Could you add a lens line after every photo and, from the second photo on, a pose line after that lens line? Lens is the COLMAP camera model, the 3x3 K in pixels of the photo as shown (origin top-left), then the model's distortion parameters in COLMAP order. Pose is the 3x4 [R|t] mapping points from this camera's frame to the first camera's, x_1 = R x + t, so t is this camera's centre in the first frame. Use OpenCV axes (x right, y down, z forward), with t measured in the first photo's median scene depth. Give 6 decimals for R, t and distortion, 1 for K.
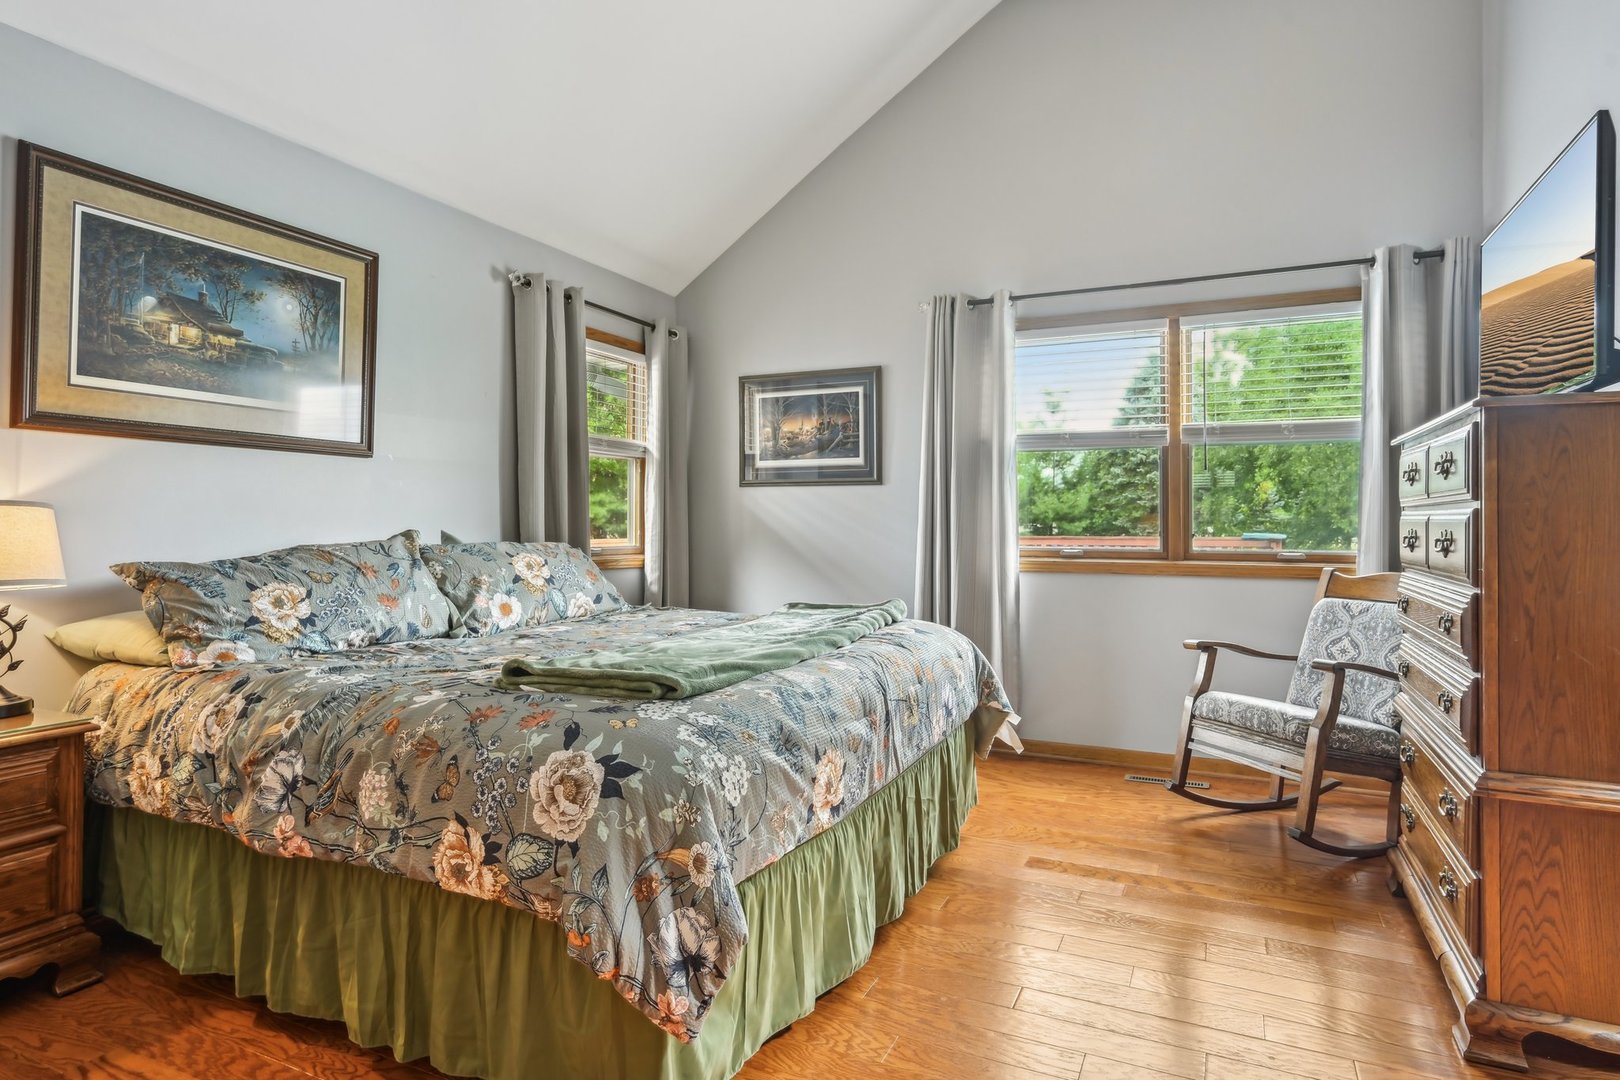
lens RADIAL K [[877.6, 0, 816.4], [0, 877.6, 504.8], [0, 0, 1]] dist [-0.002188, -0.000439]
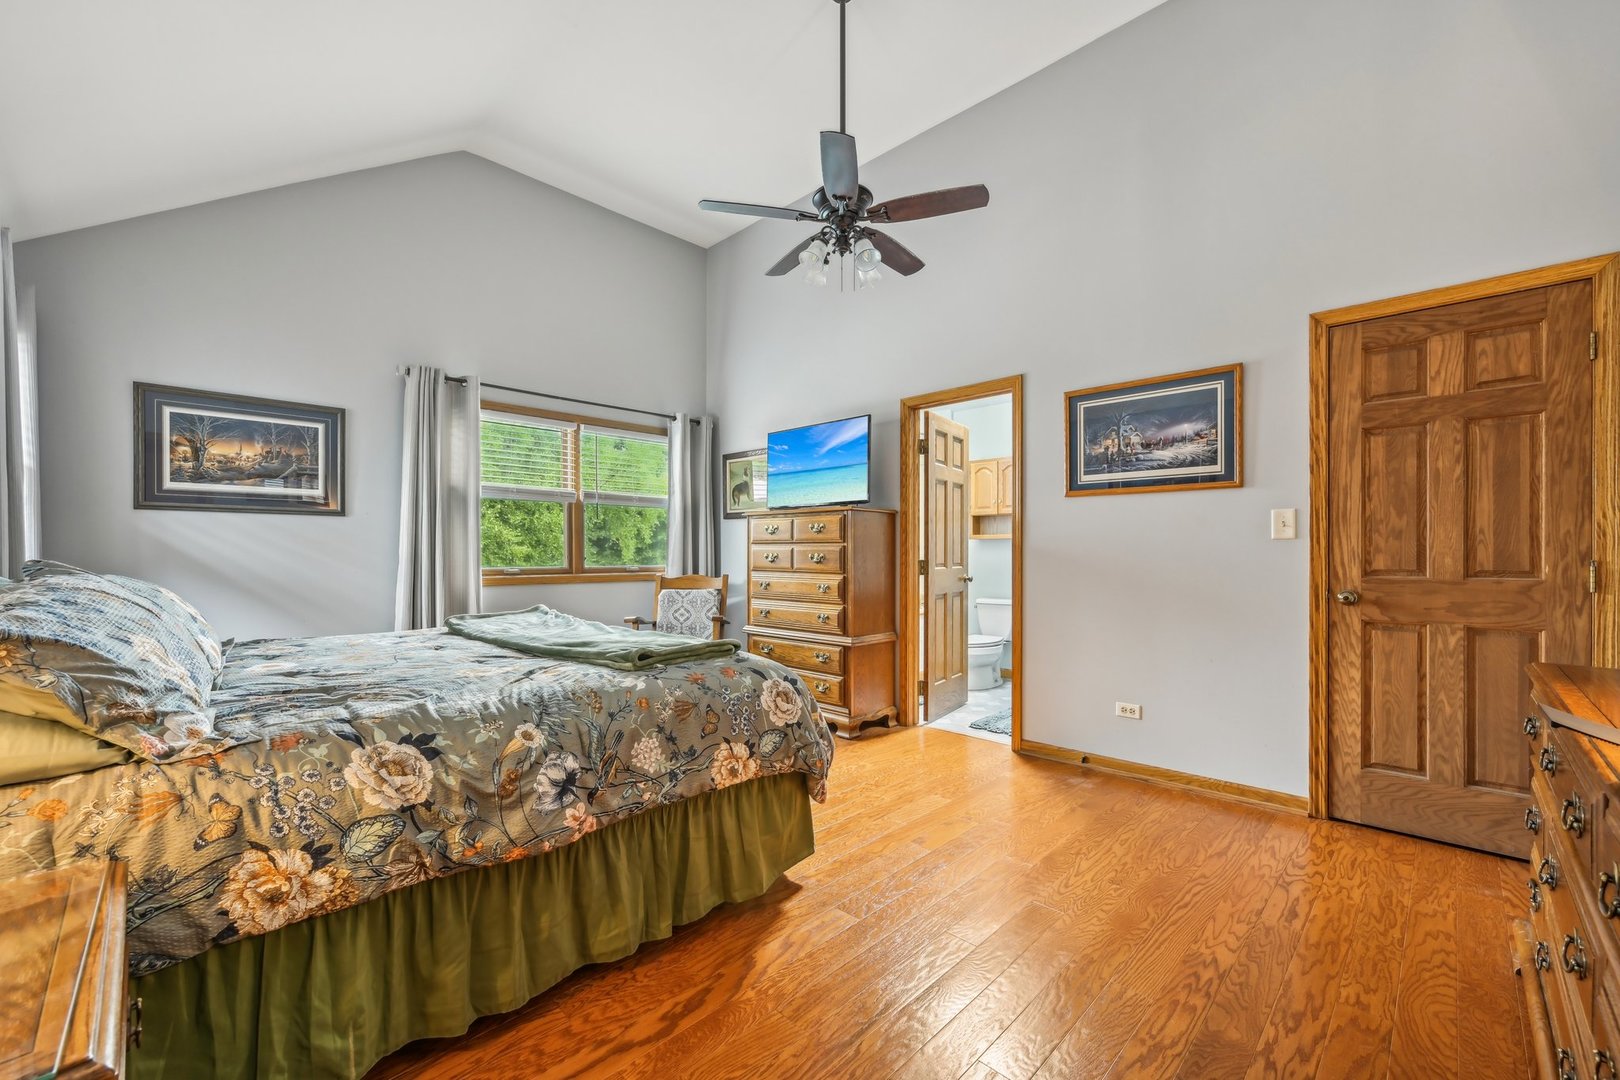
lens RADIAL K [[653.3, 0, 809.2], [0, 653.3, 552.2], [0, 0, 1]] dist [-0.003365, 0.000870]
pose [[0.336141, -0.002011, 0.941810, -1.359590], [-0.018966, 0.999780, 0.008904, 0.010962], [-0.941621, -0.020855, 0.336029, 0.449550]]
